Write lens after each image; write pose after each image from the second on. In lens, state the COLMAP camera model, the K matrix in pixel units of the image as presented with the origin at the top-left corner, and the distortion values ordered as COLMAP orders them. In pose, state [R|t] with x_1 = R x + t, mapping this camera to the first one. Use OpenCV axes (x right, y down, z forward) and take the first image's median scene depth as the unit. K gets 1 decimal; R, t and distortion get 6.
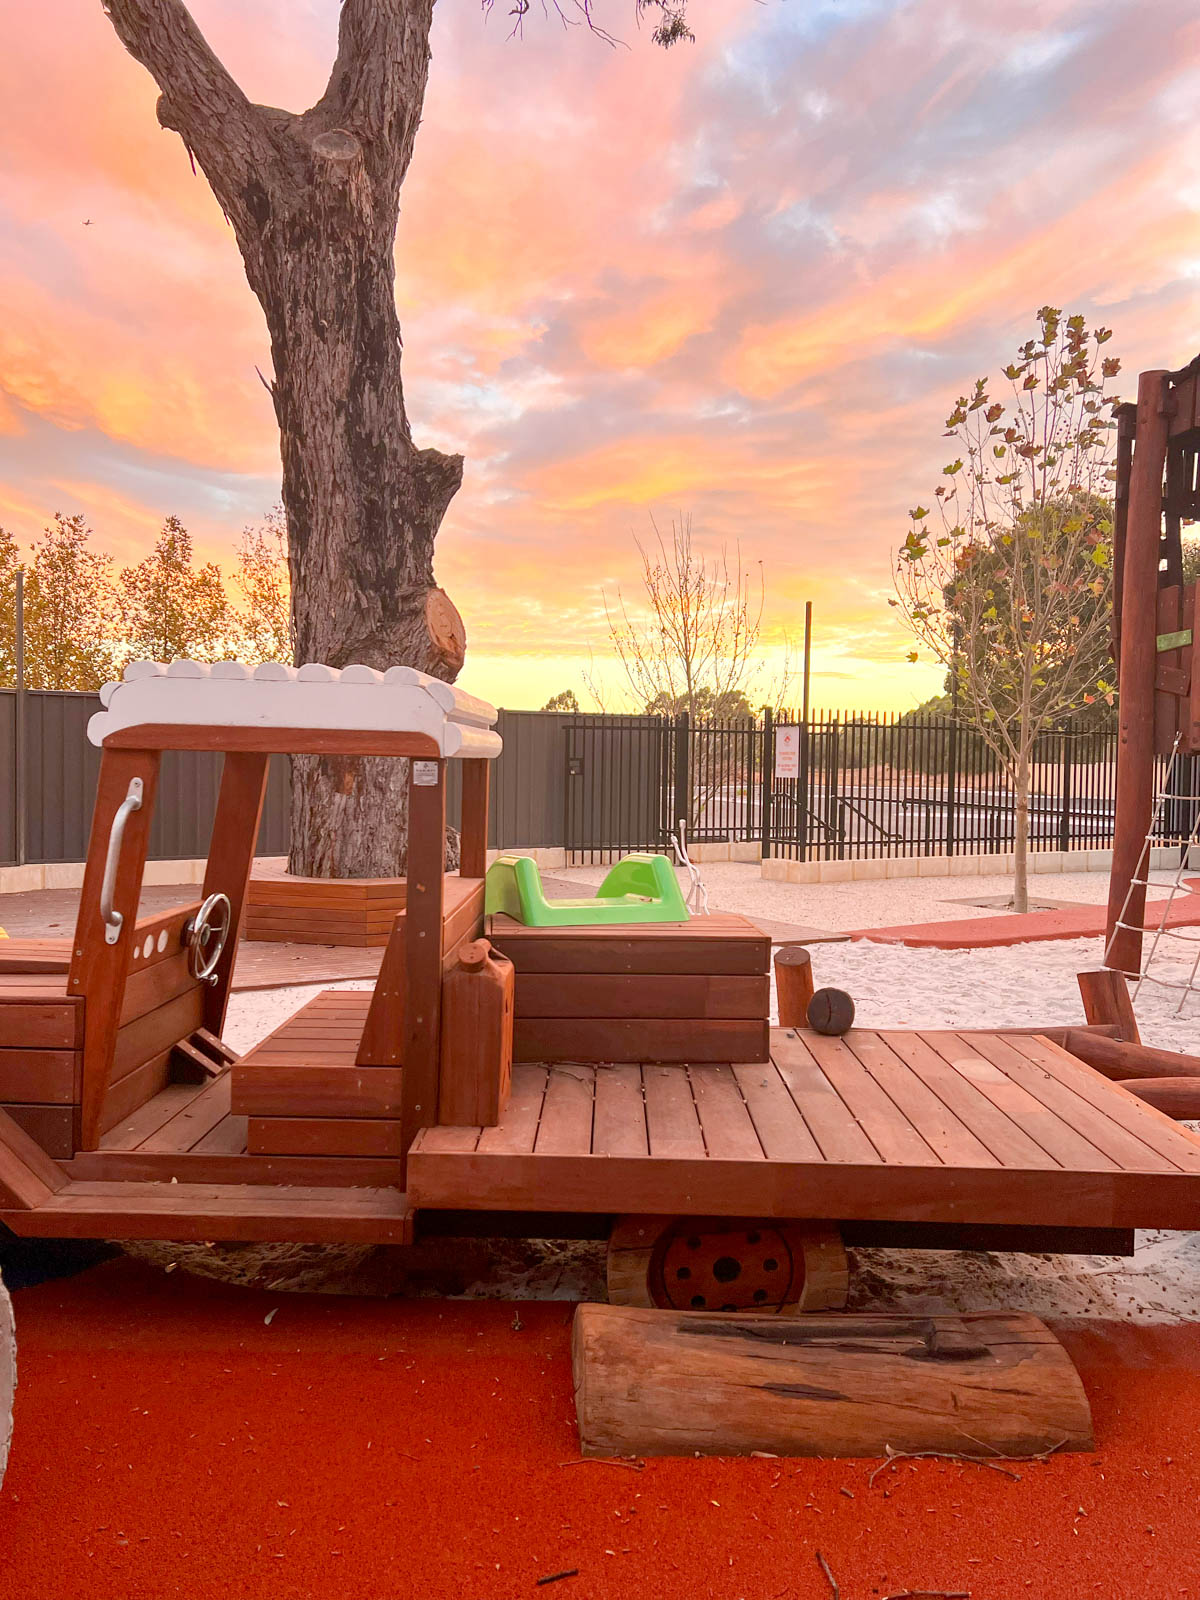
lens RADIAL K [[1198.5, 0, 598.5], [0, 1198.5, 792.5], [0, 0, 1]] dist [0.061043, -0.093425]
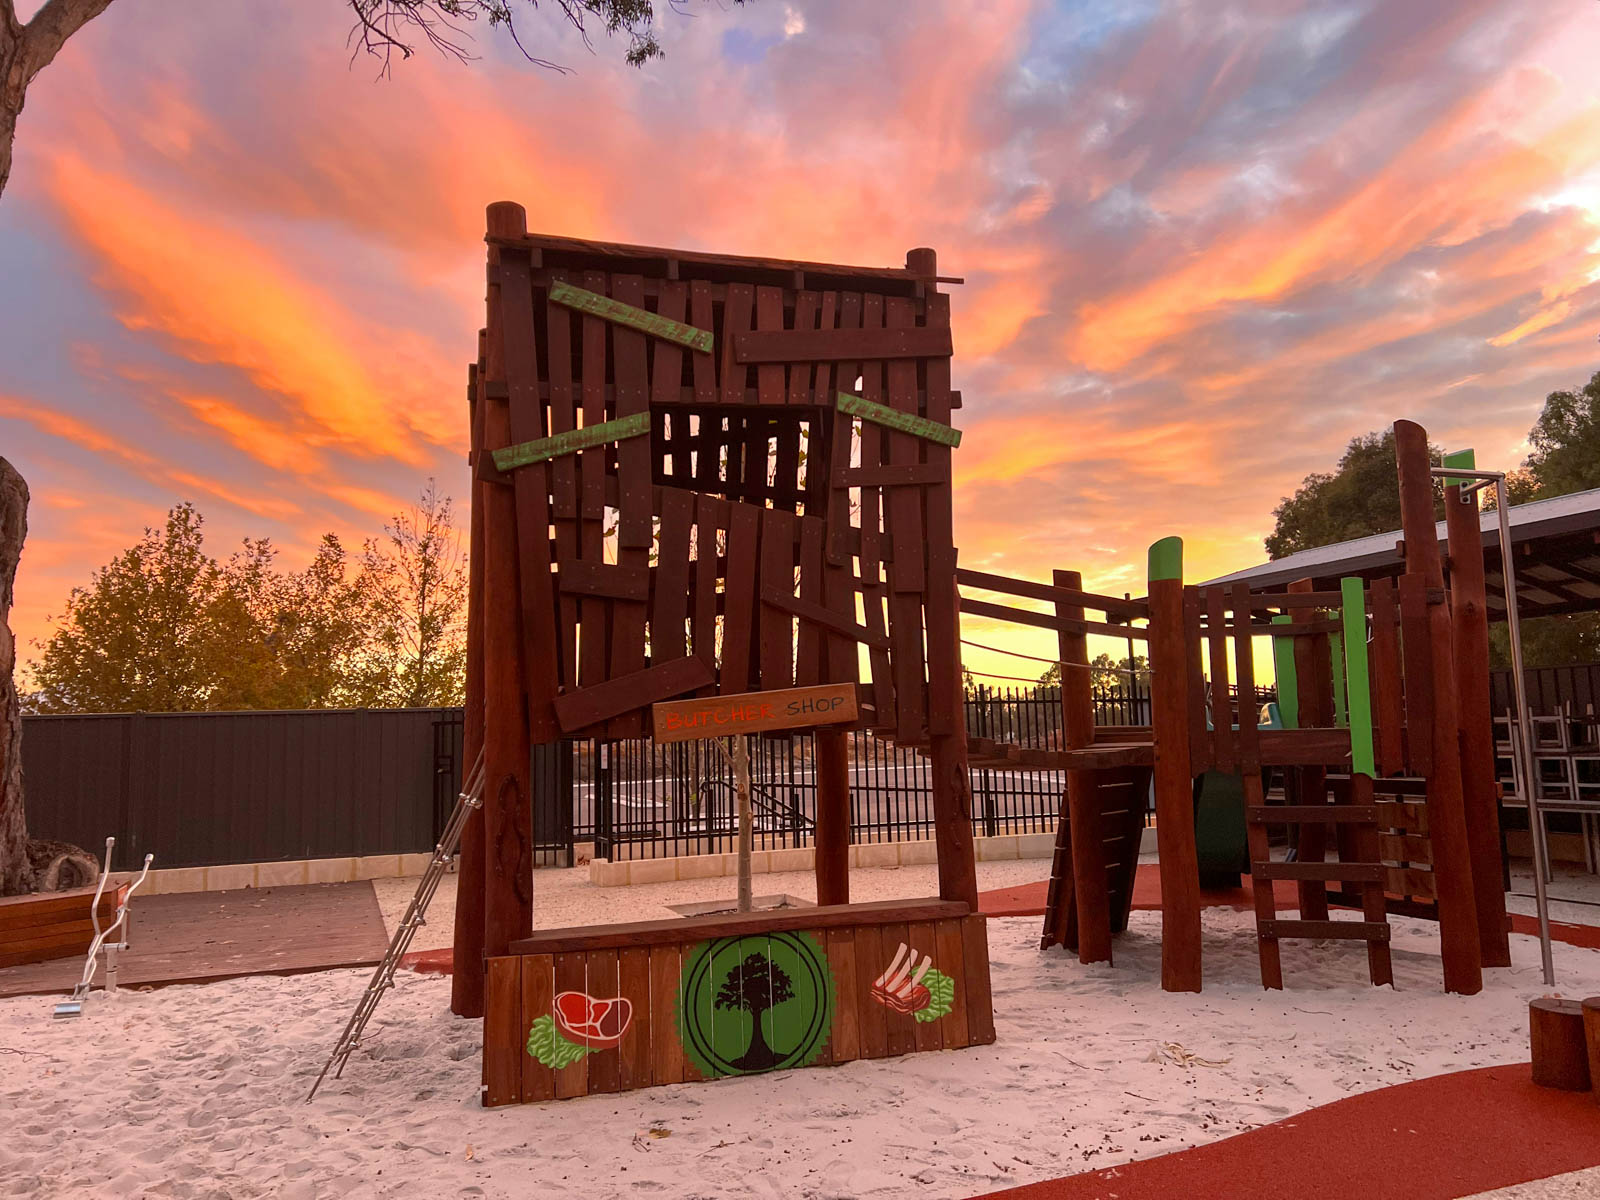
lens RADIAL K [[1186.5, 0, 799.4], [0, 1186.5, 564.4], [0, 0, 1]] dist [0.063463, 0.001955]
pose [[0.986304, -0.071264, -0.148745, 0.638577], [0.044511, 0.983383, -0.176000, 0.002125], [0.158816, 0.166969, 0.973087, 0.154753]]
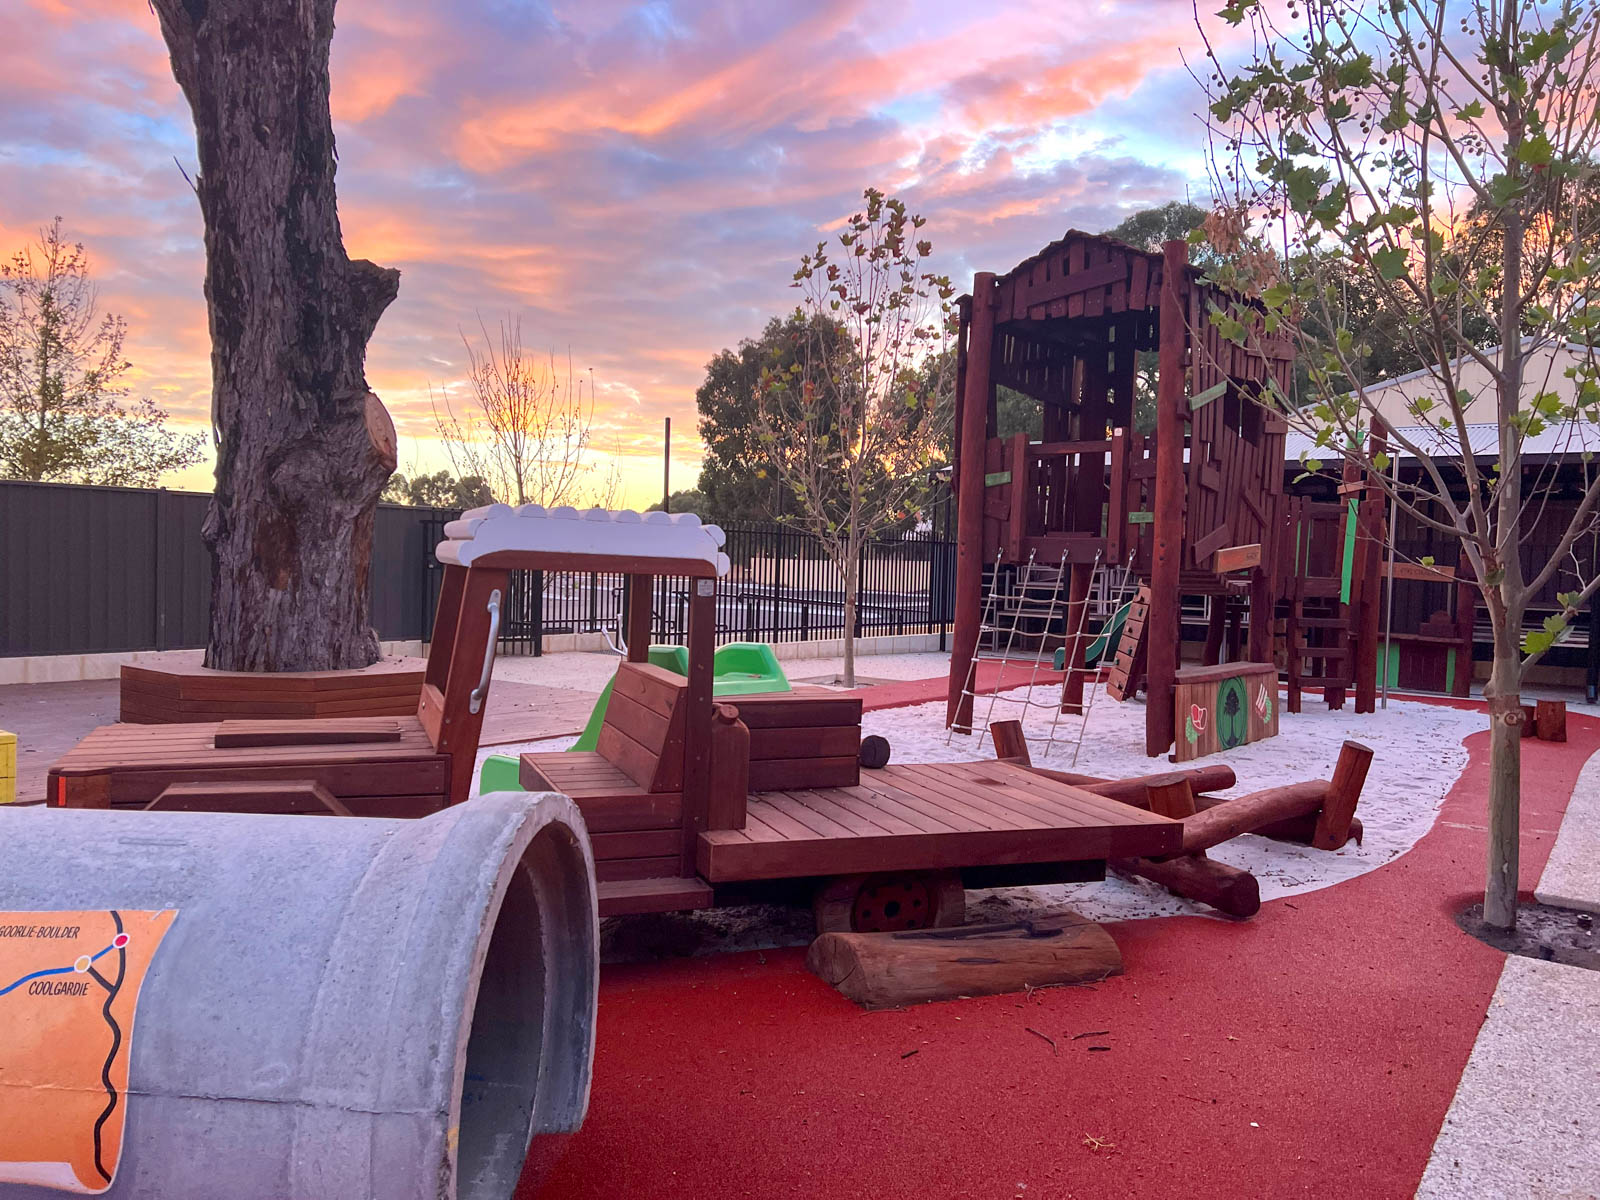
lens RADIAL K [[1198.5, 0, 800.0], [0, 1198.5, 600.0], [0, 0, 1]] dist [0.061043, -0.093425]
pose [[0.926685, 0.001587, 0.375837, -0.187285], [-0.007117, 0.999886, 0.013325, -0.006758], [-0.375773, -0.015023, 0.926590, -0.121758]]
